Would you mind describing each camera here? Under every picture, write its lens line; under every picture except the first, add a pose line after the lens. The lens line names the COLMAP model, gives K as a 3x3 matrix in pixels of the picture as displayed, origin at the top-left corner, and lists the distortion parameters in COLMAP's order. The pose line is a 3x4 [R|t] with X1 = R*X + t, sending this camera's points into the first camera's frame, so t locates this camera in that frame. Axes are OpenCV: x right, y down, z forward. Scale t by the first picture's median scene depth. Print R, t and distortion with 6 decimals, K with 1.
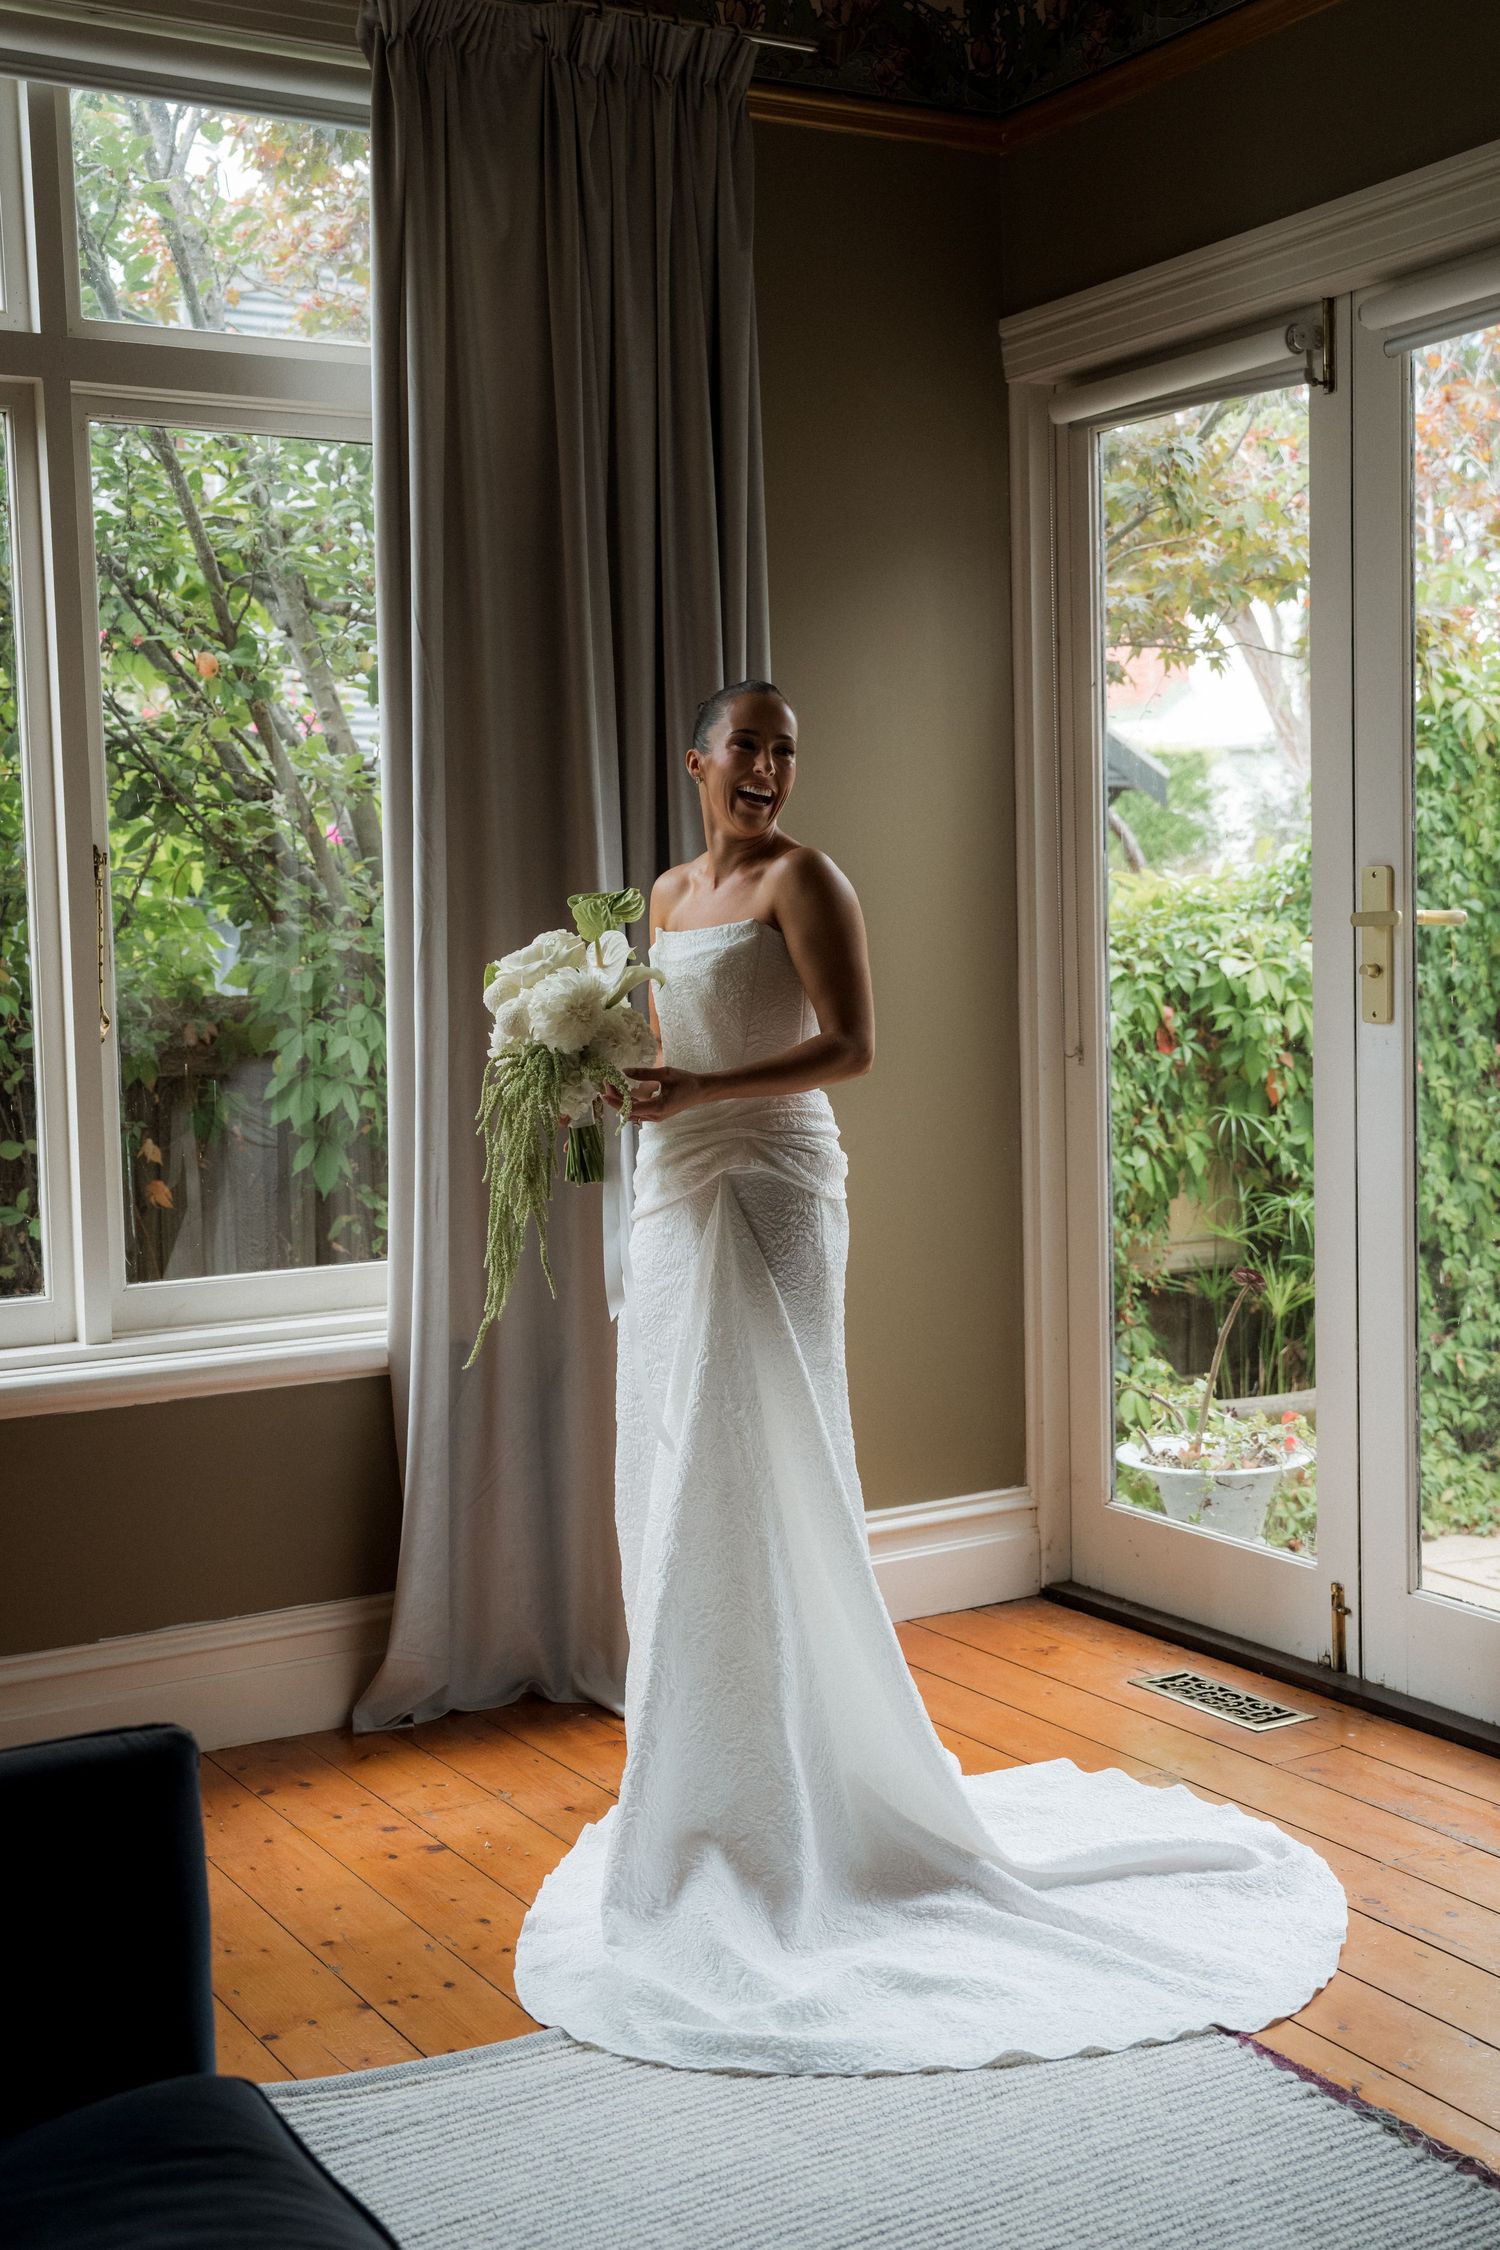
lens RADIAL K [[2576.4, 0, 747.5], [0, 2576.4, 1108.5], [0, 0, 1]] dist [0.081558, 0.000000]
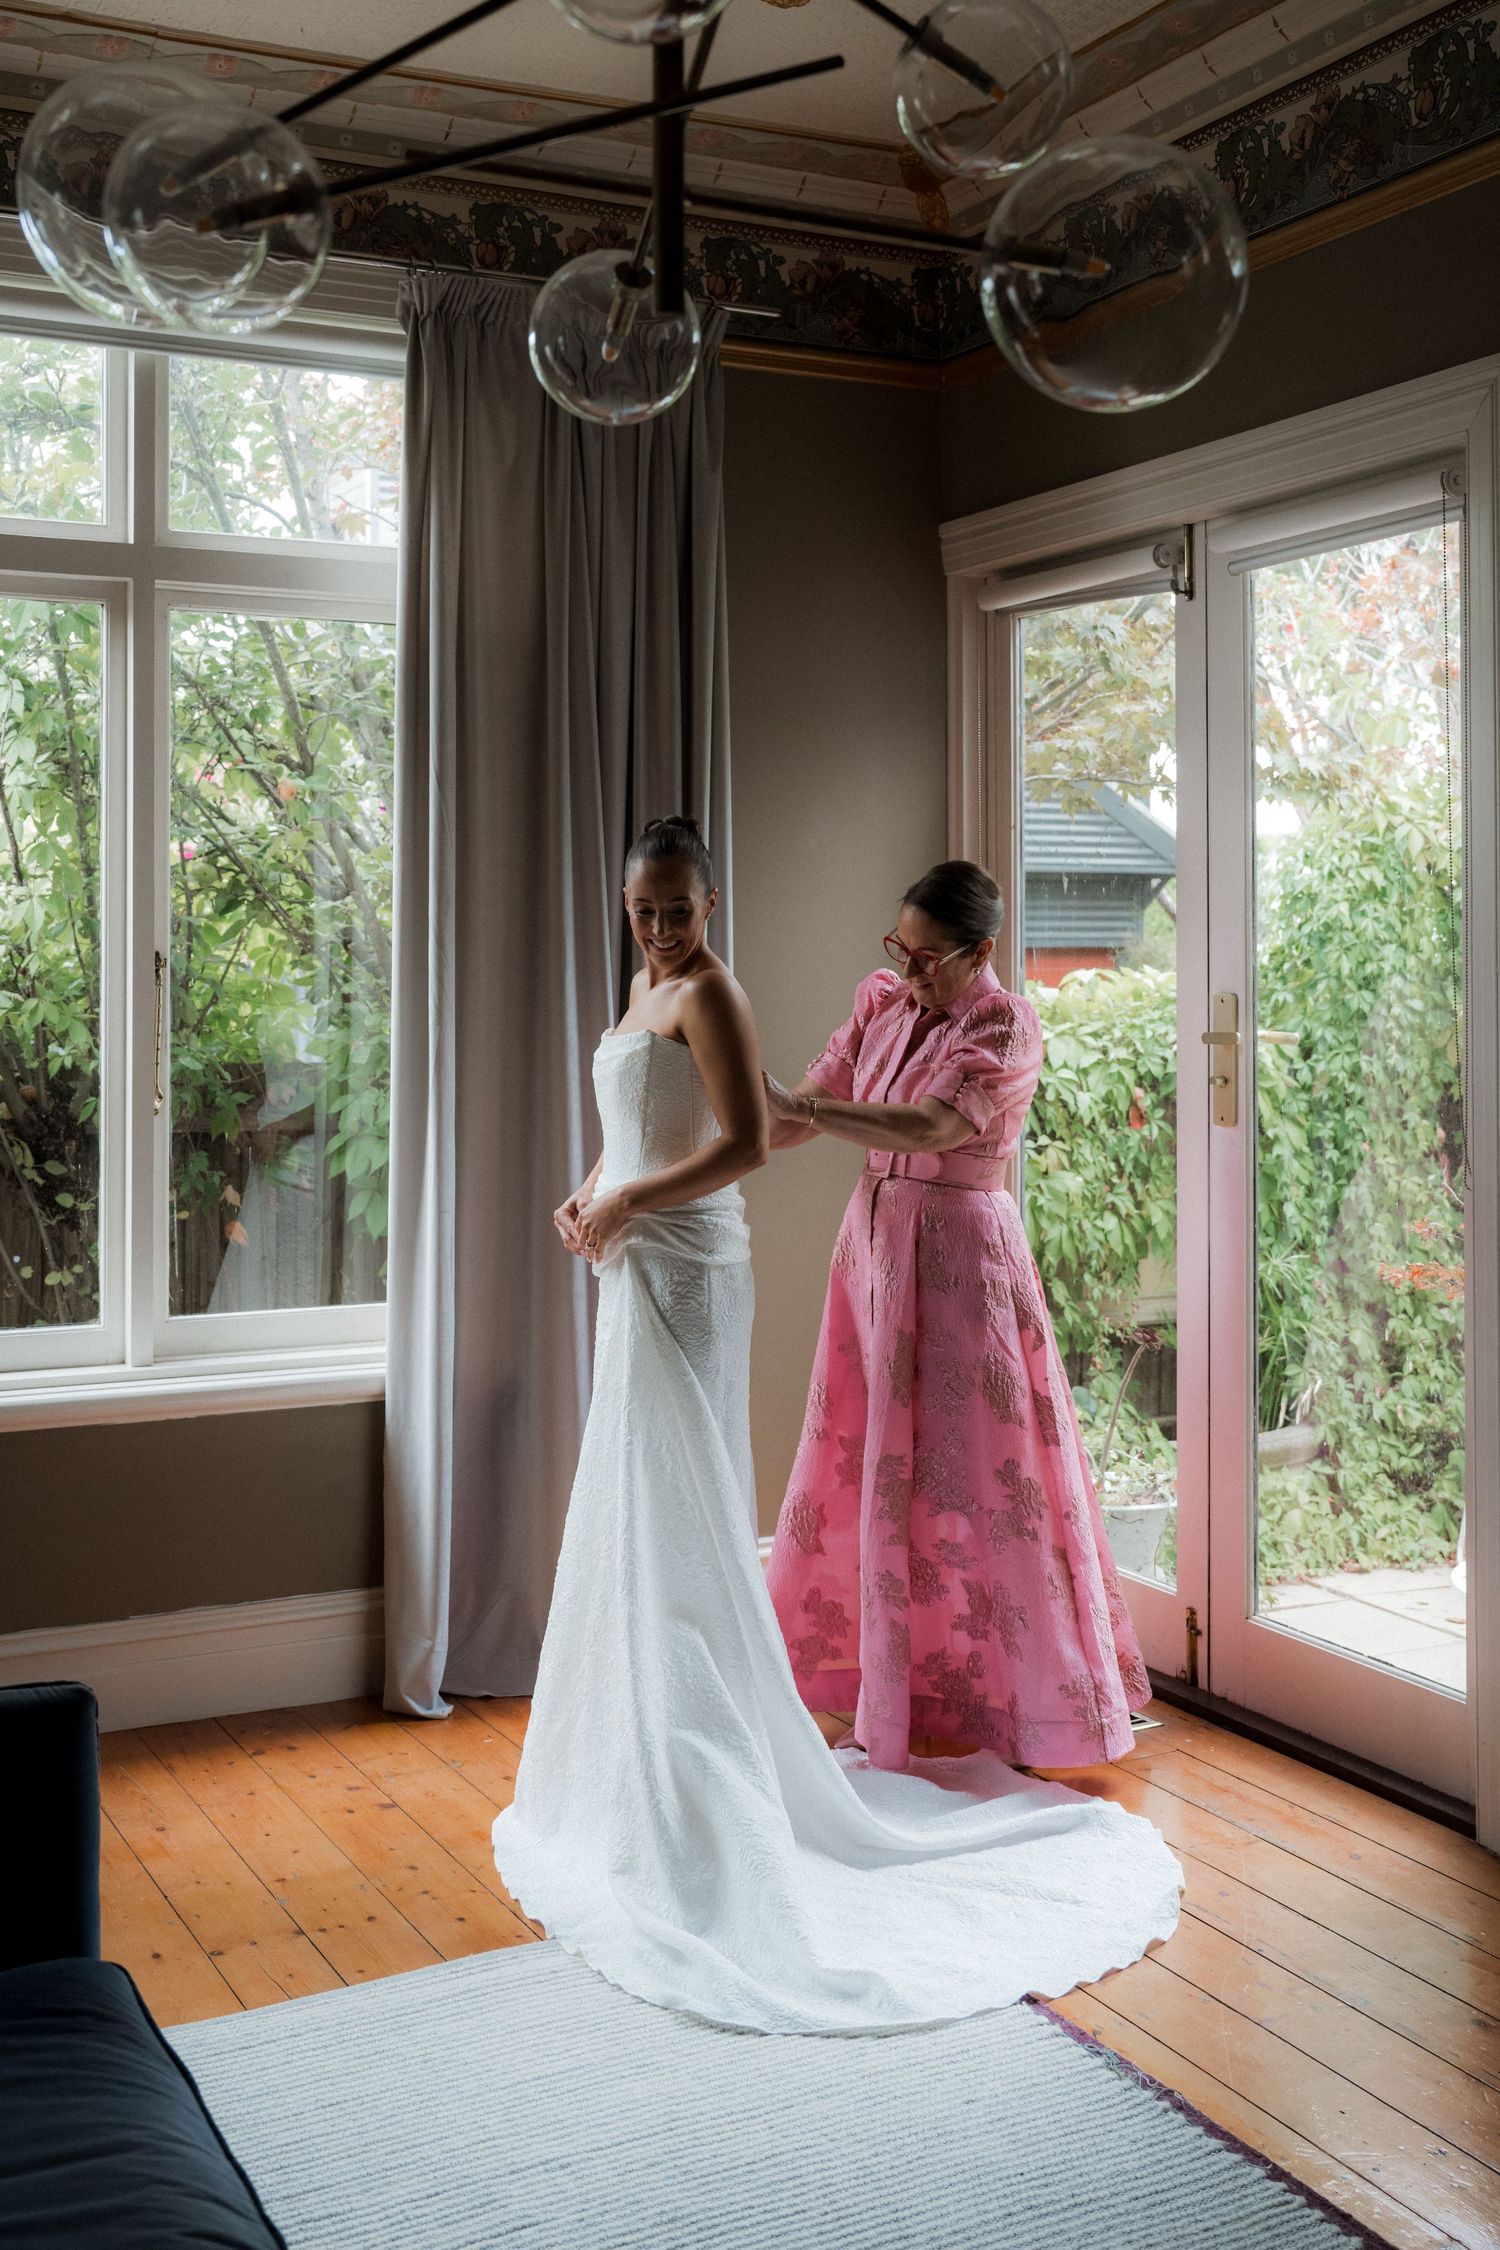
lens RADIAL K [[2366.7, 0, 741.9], [0, 2366.7, 963.1], [0, 0, 1]] dist [0.005272, 0.000000]
pose [[0.998305, 0.022505, -0.053678, 0.071722], [-0.026574, 0.996728, -0.076338, -0.016617], [0.051784, 0.077635, 0.995636, -0.078867]]
